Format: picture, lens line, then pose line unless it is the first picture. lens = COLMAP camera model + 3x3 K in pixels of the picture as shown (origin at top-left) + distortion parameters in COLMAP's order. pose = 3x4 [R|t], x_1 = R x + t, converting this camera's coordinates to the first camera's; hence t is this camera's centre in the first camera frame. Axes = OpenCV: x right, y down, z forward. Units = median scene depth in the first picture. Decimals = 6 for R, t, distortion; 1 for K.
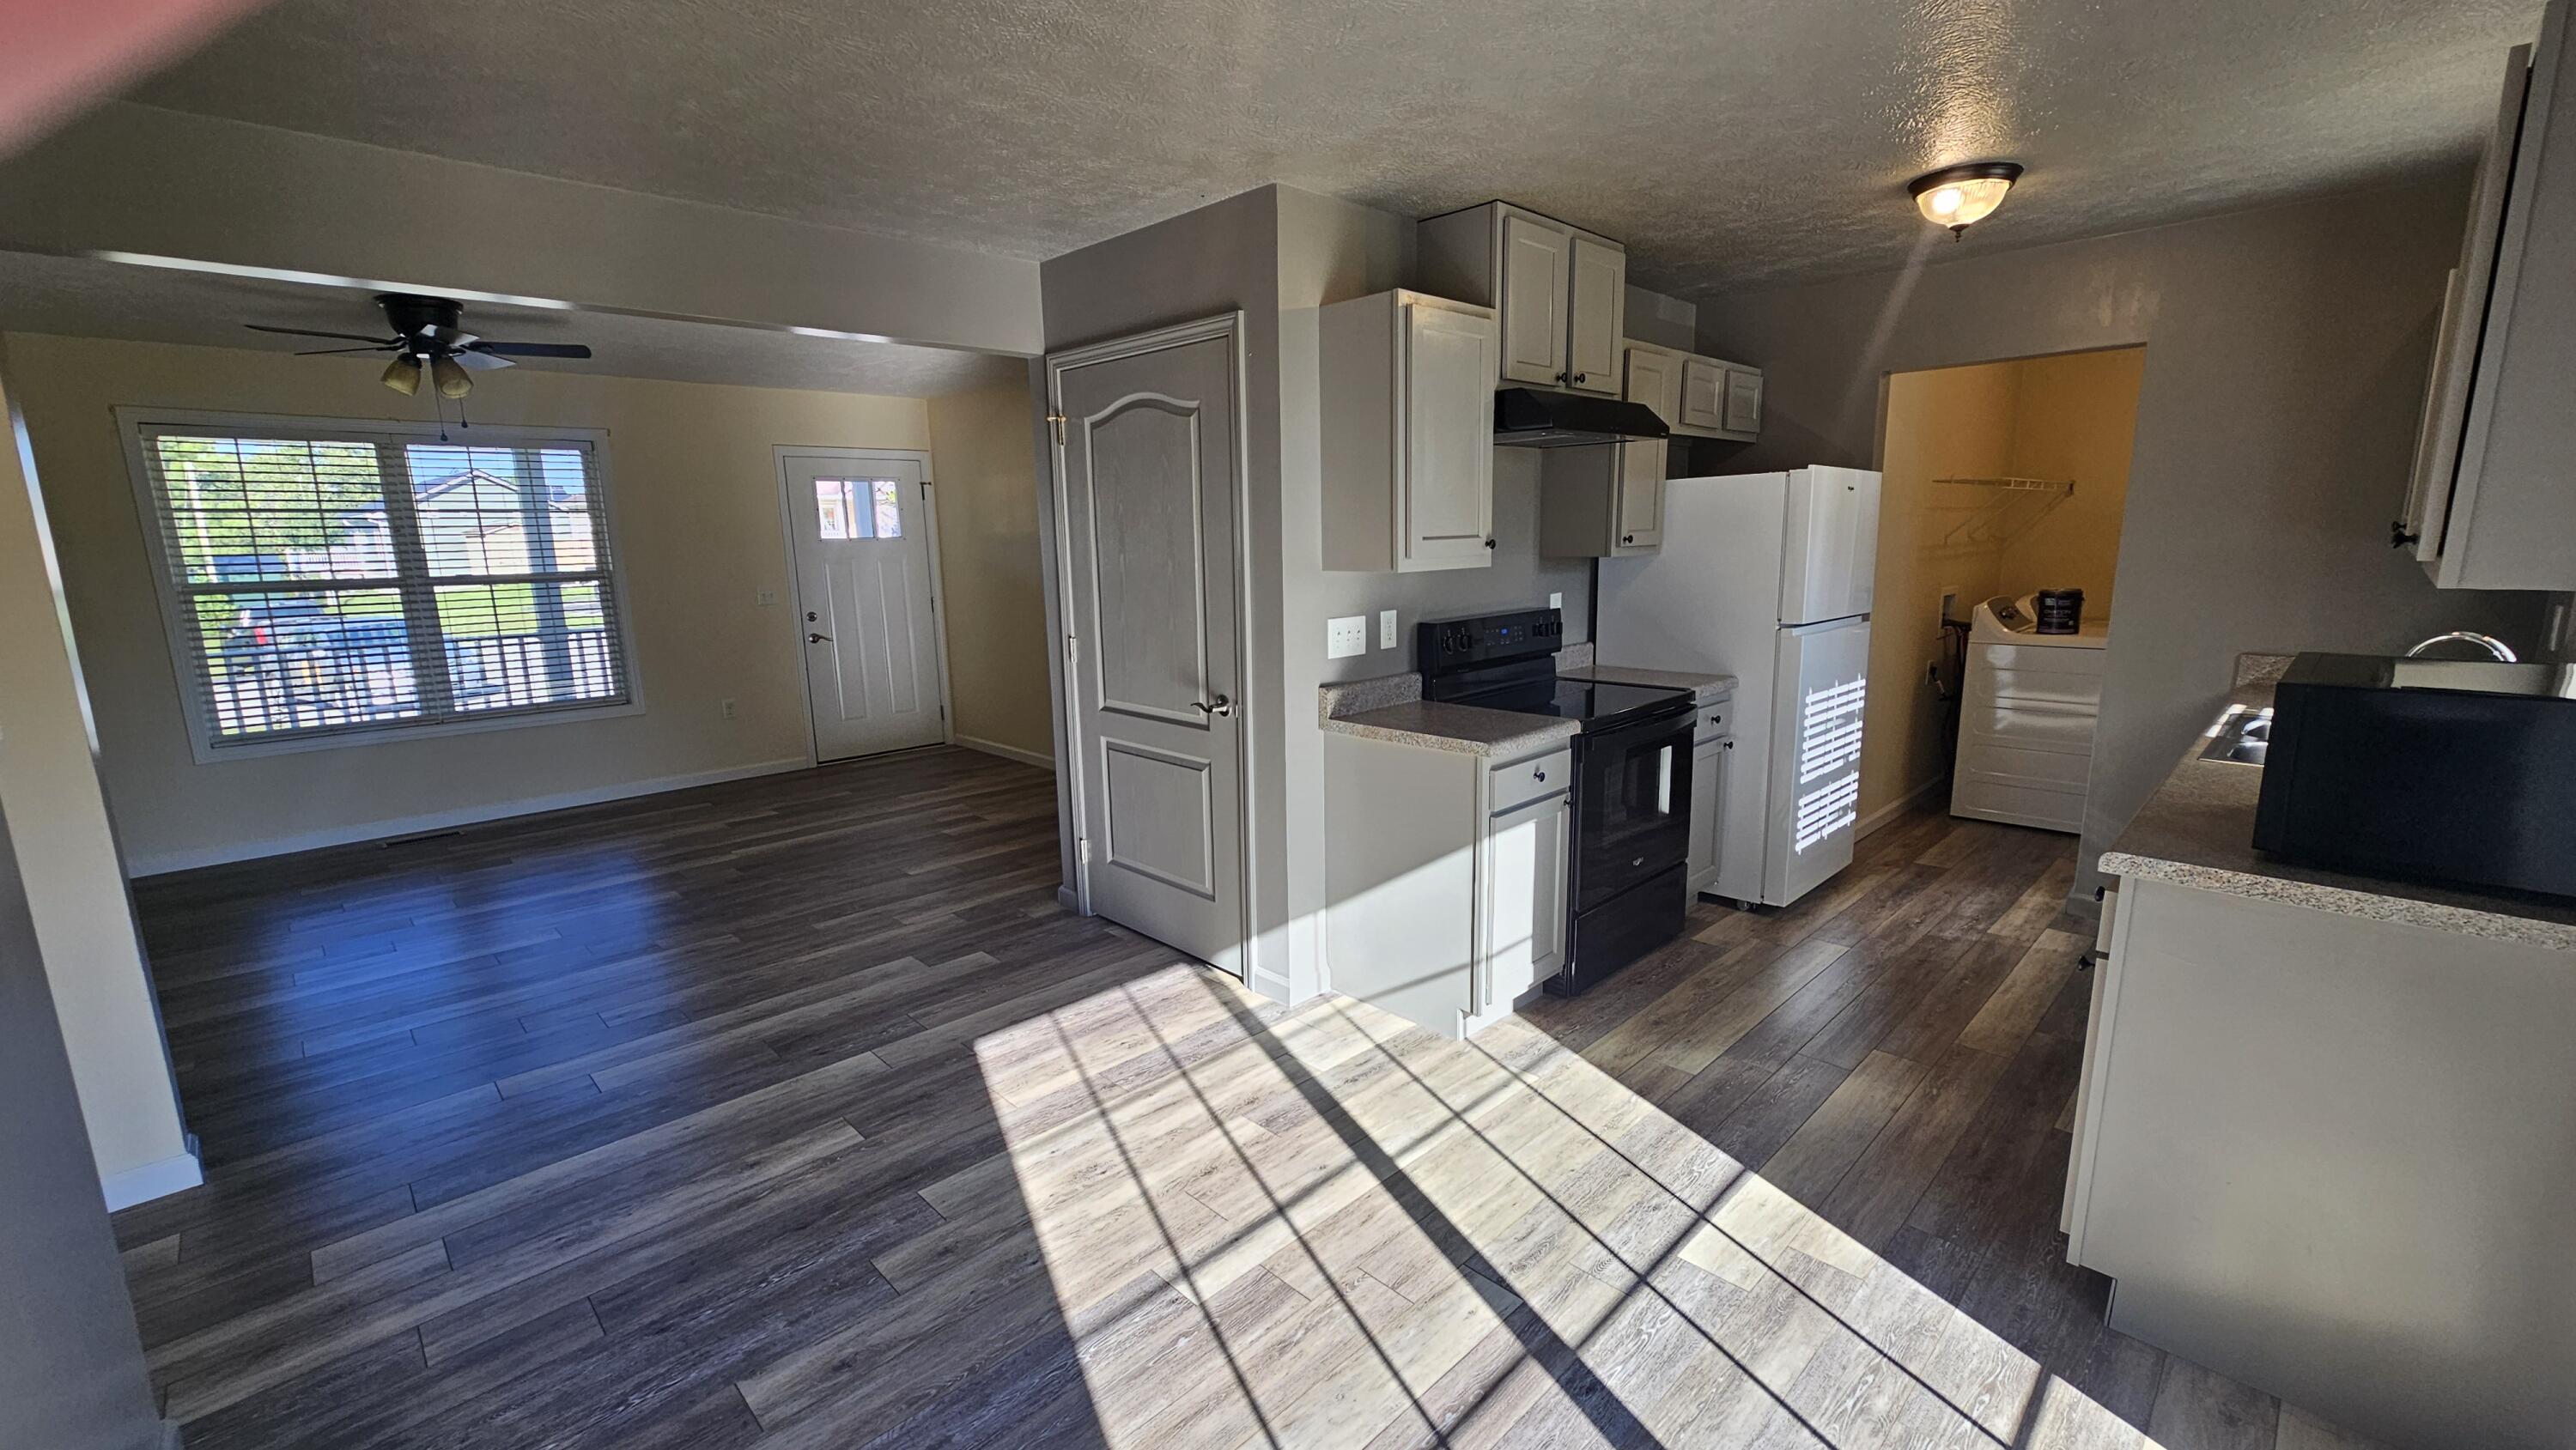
lens RADIAL K [[1048.7, 0, 1294.8], [0, 1048.7, 741.0], [0, 0, 1]] dist [0.001372, -0.000590]
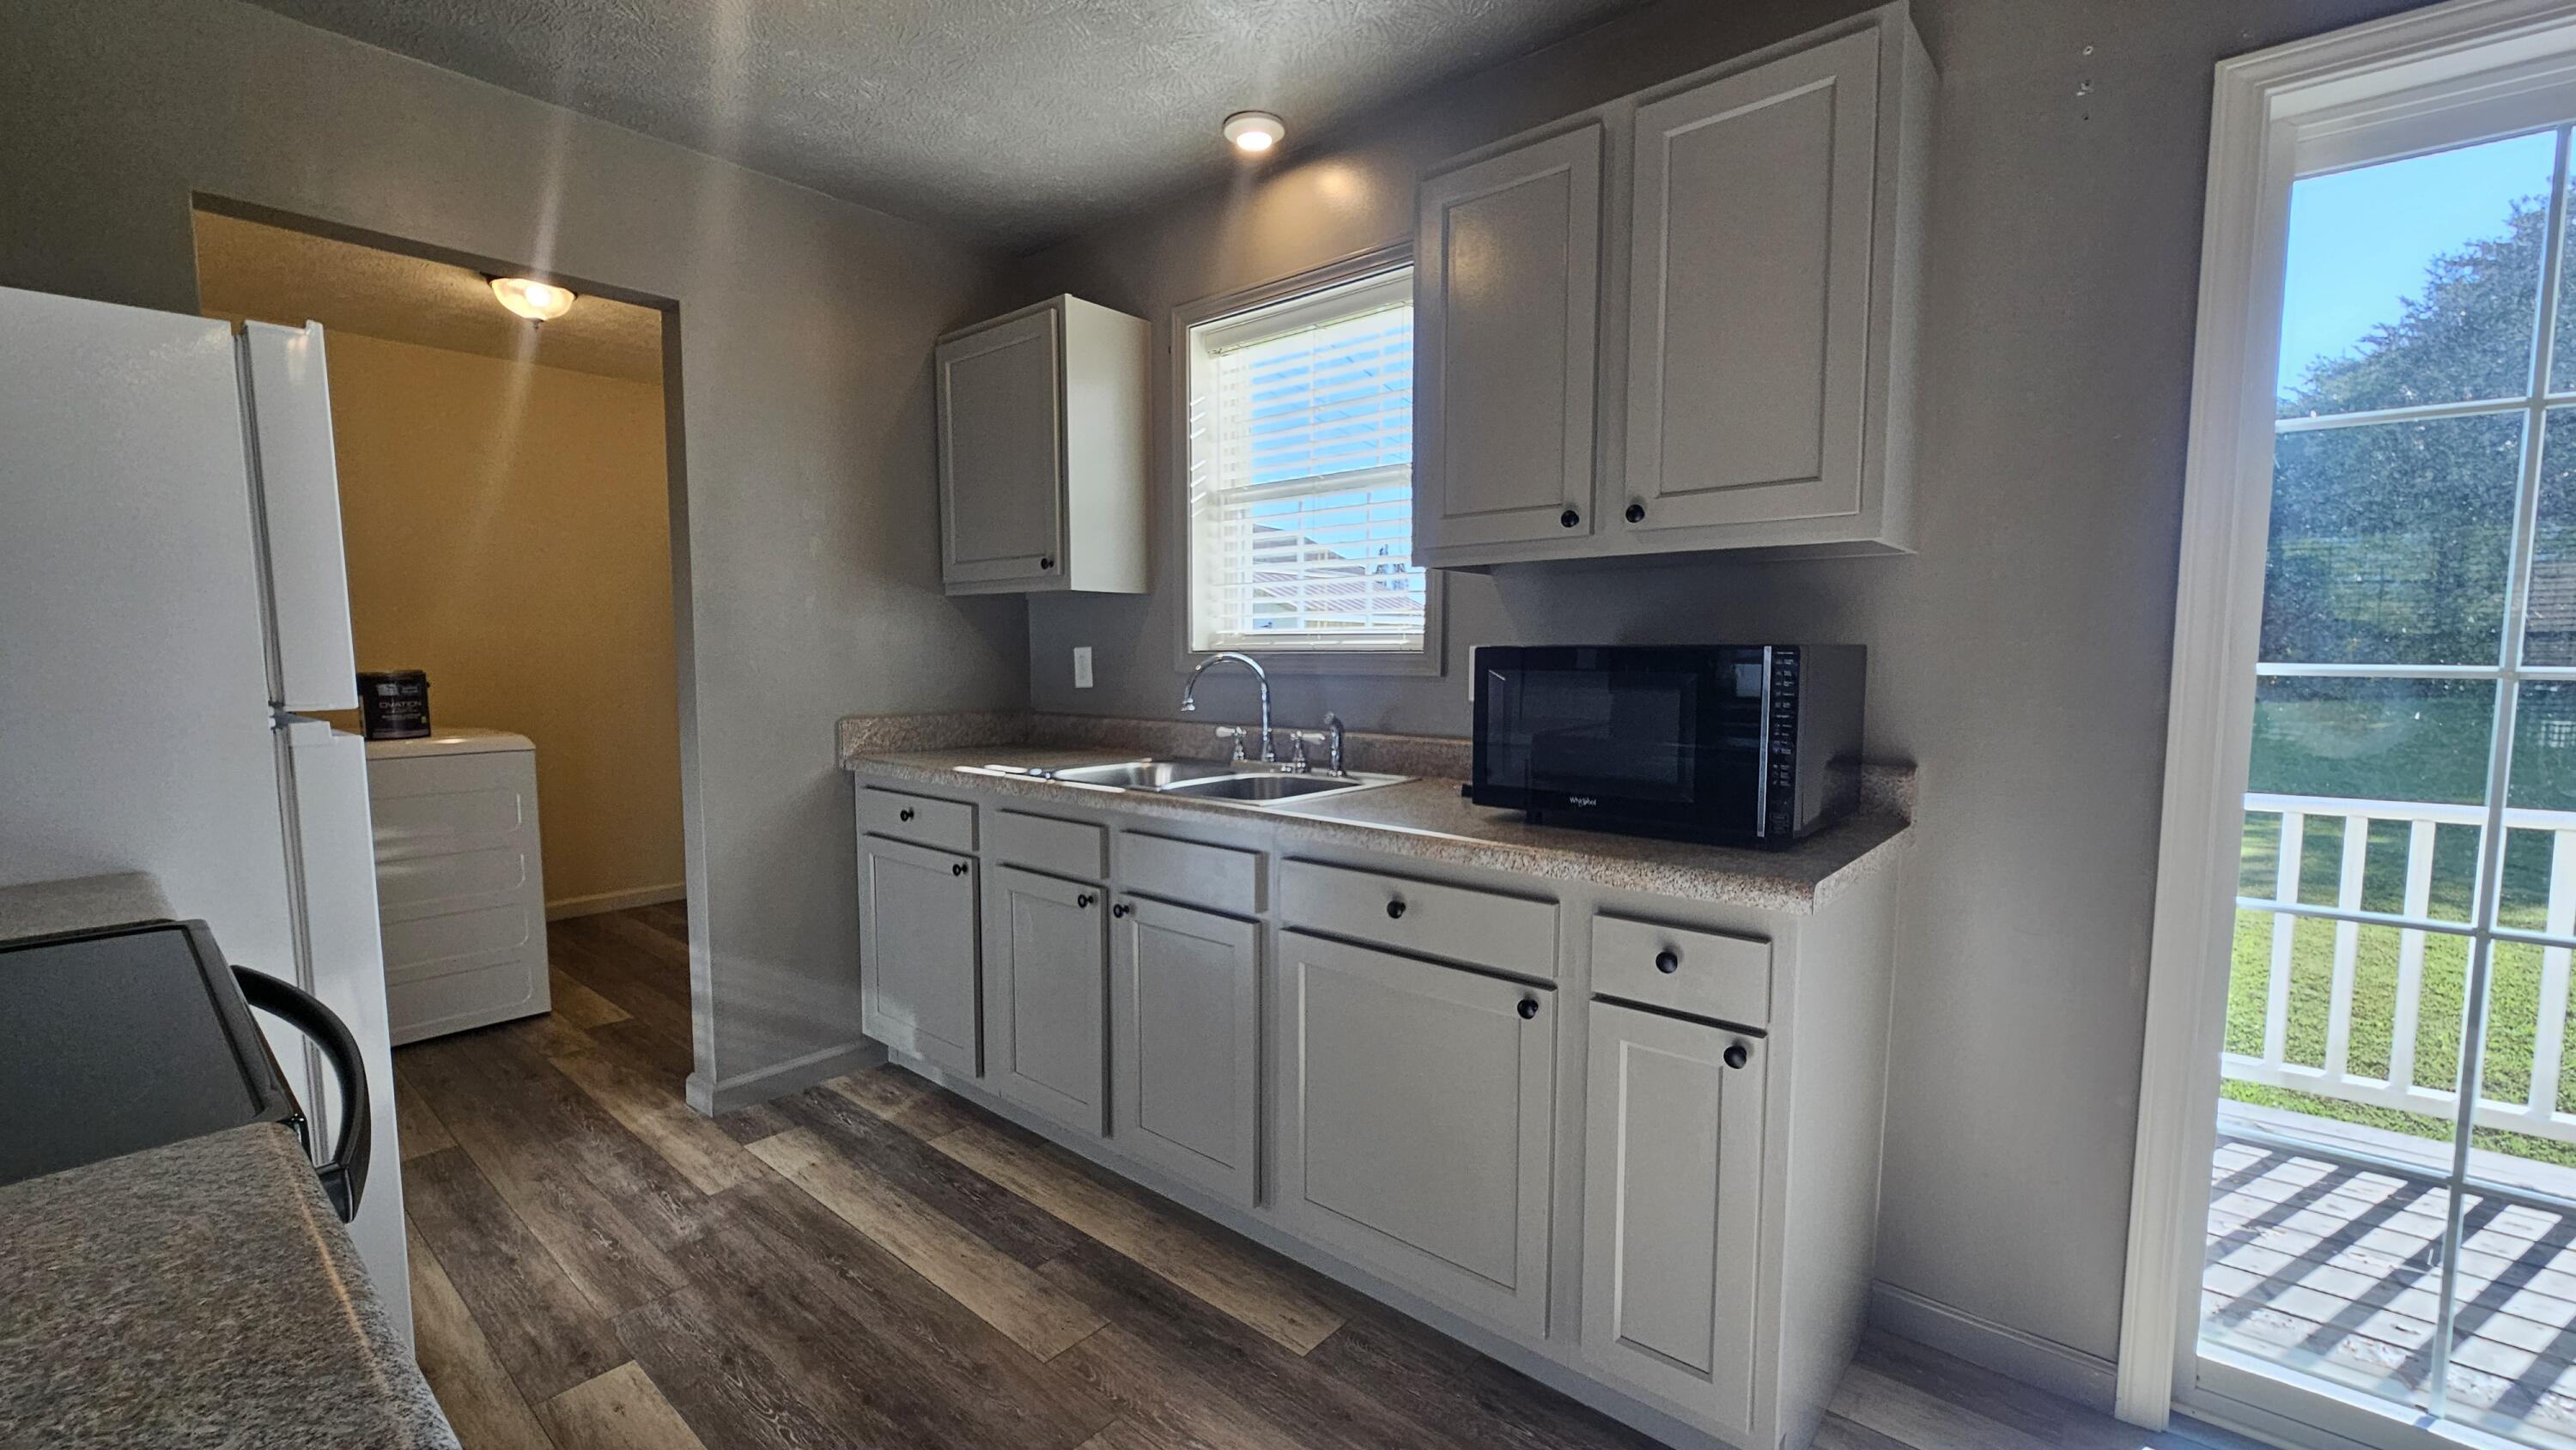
lens RADIAL K [[1048.7, 0, 1290.8], [0, 1048.7, 727.9], [0, 0, 1]] dist [0.001372, -0.000590]
pose [[-0.085906, -0.055872, 0.994735, 0.035959], [0.196193, 0.977928, 0.071871, -0.056993], [-0.976795, 0.201334, -0.073048, 0.616018]]
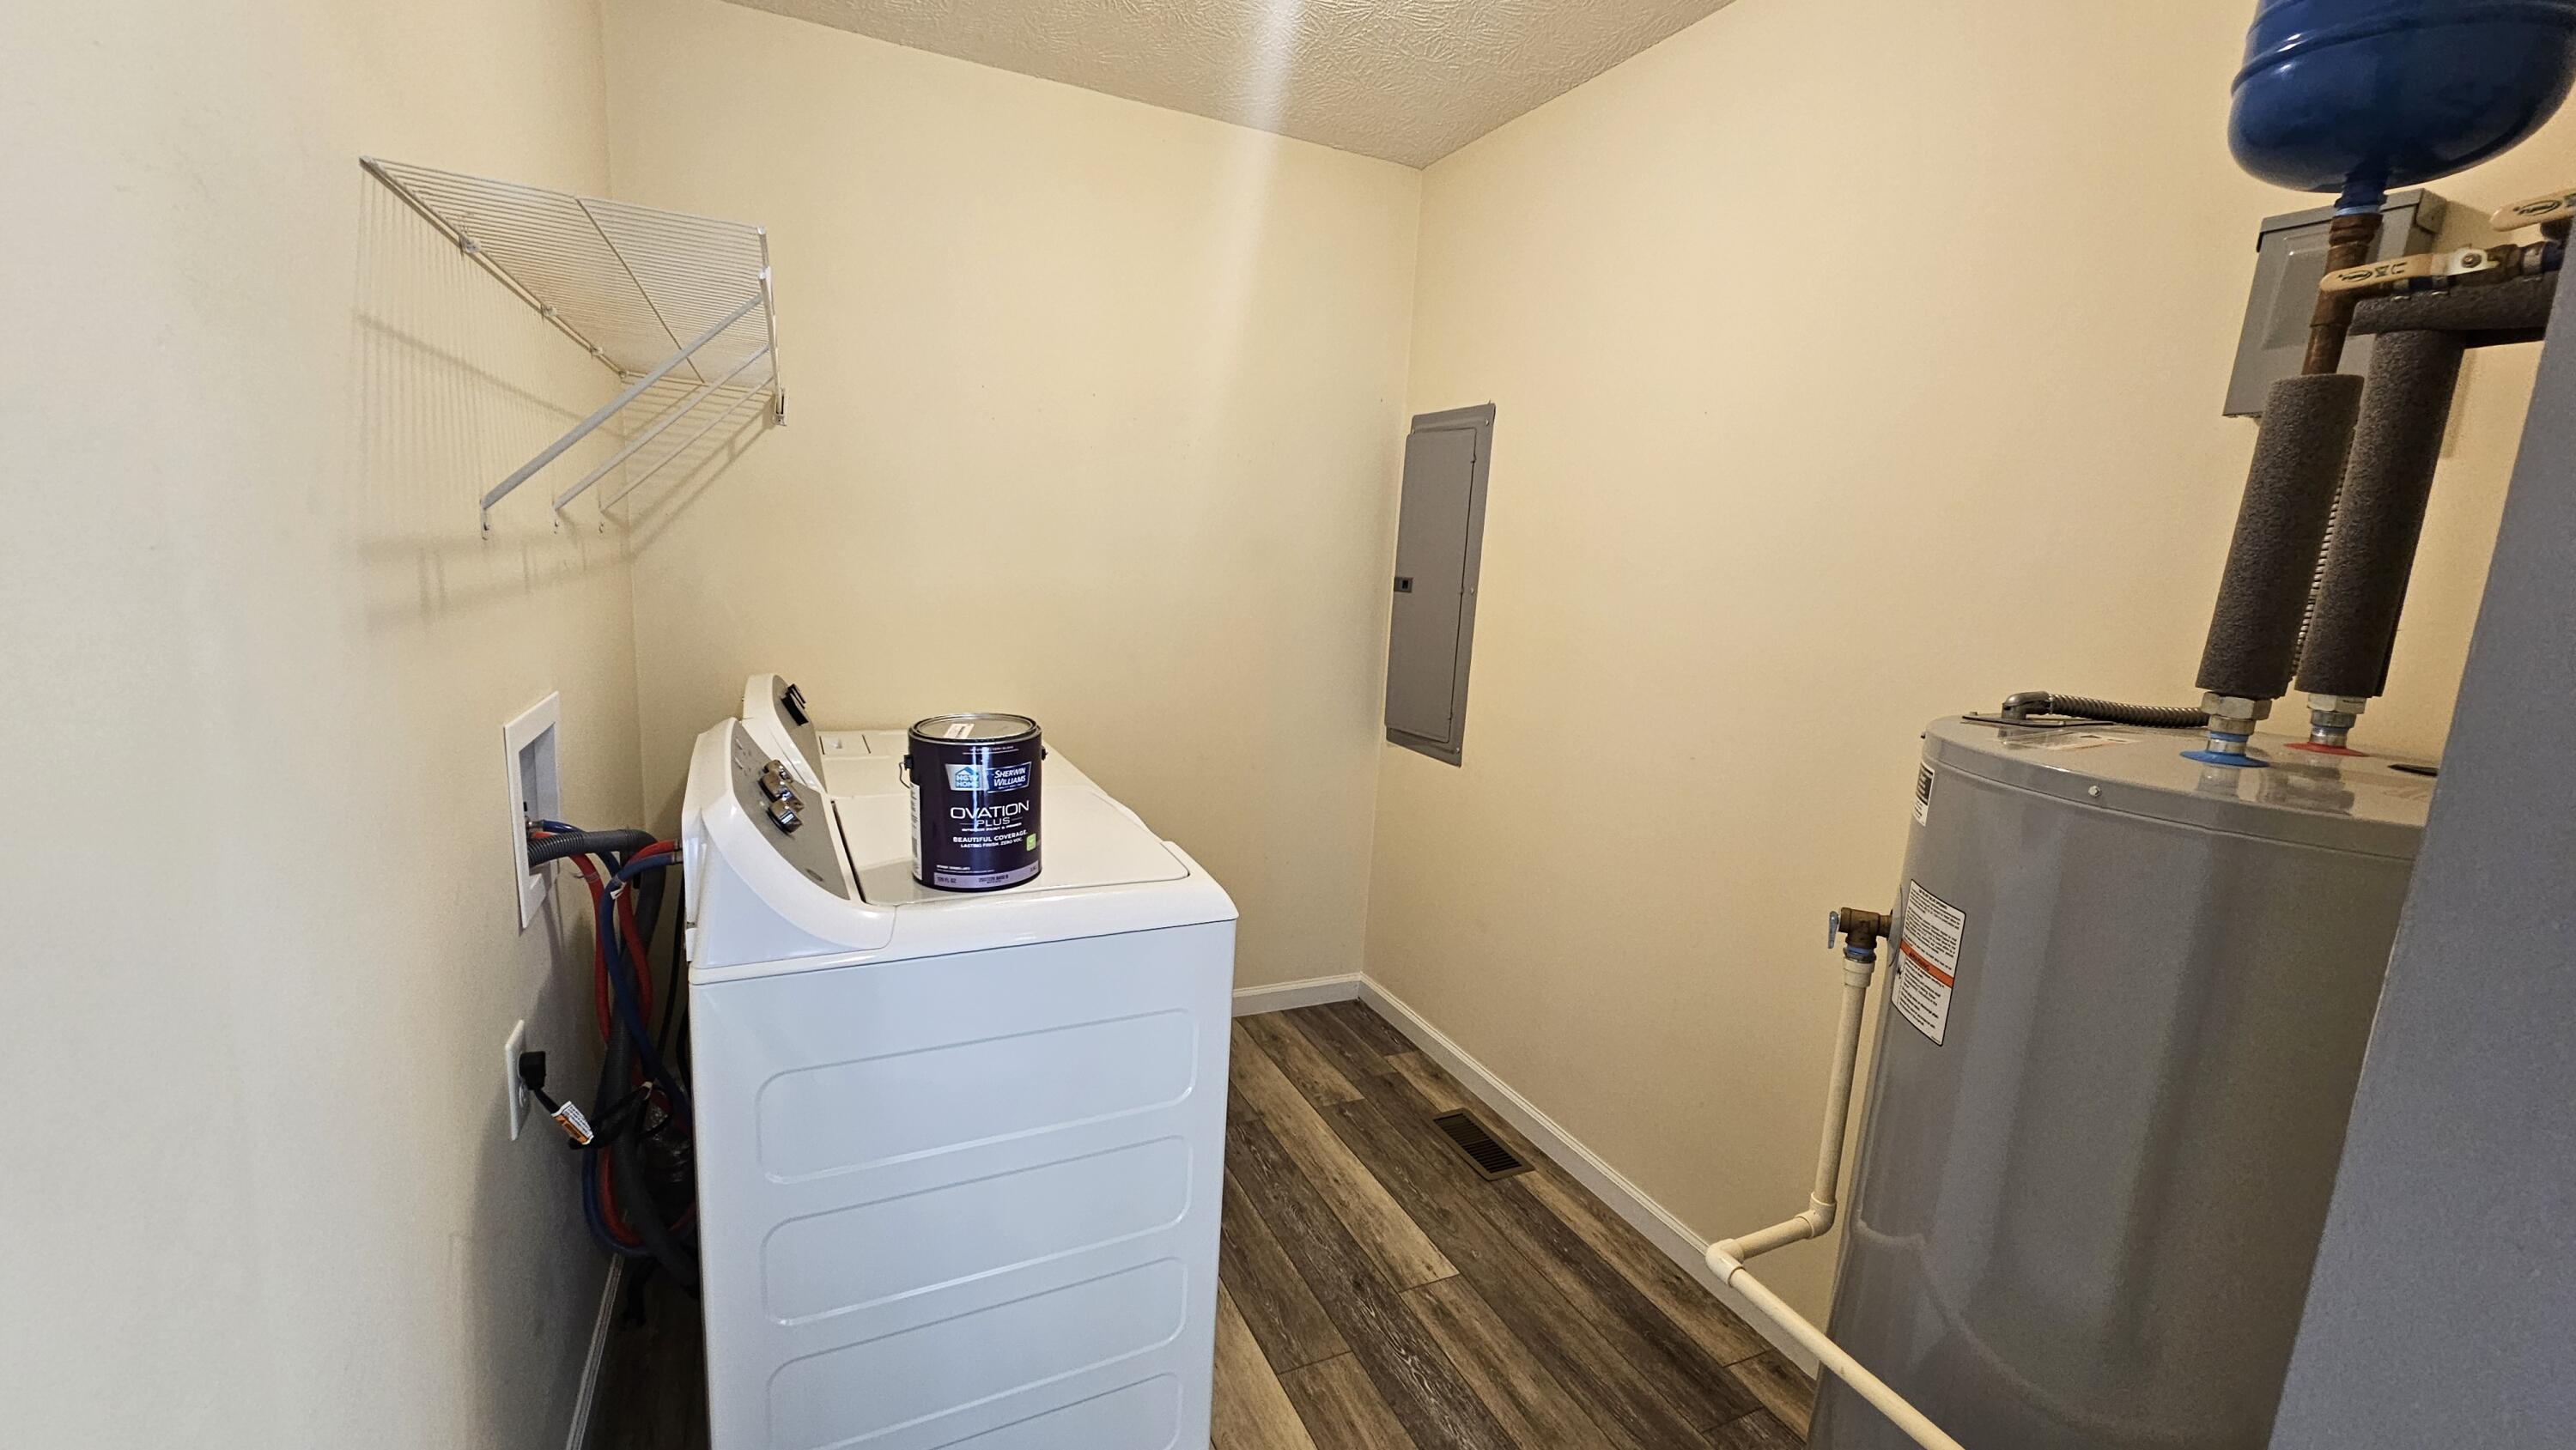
lens RADIAL K [[1048.7, 0, 1291.1], [0, 1048.7, 738.0], [0, 0, 1]] dist [0.001372, -0.000590]
pose [[0.329300, -0.131776, 0.934985, 0.605864], [0.124548, 0.987624, 0.095329, -0.189943], [-0.935975, 0.085058, 0.341637, 1.005963]]
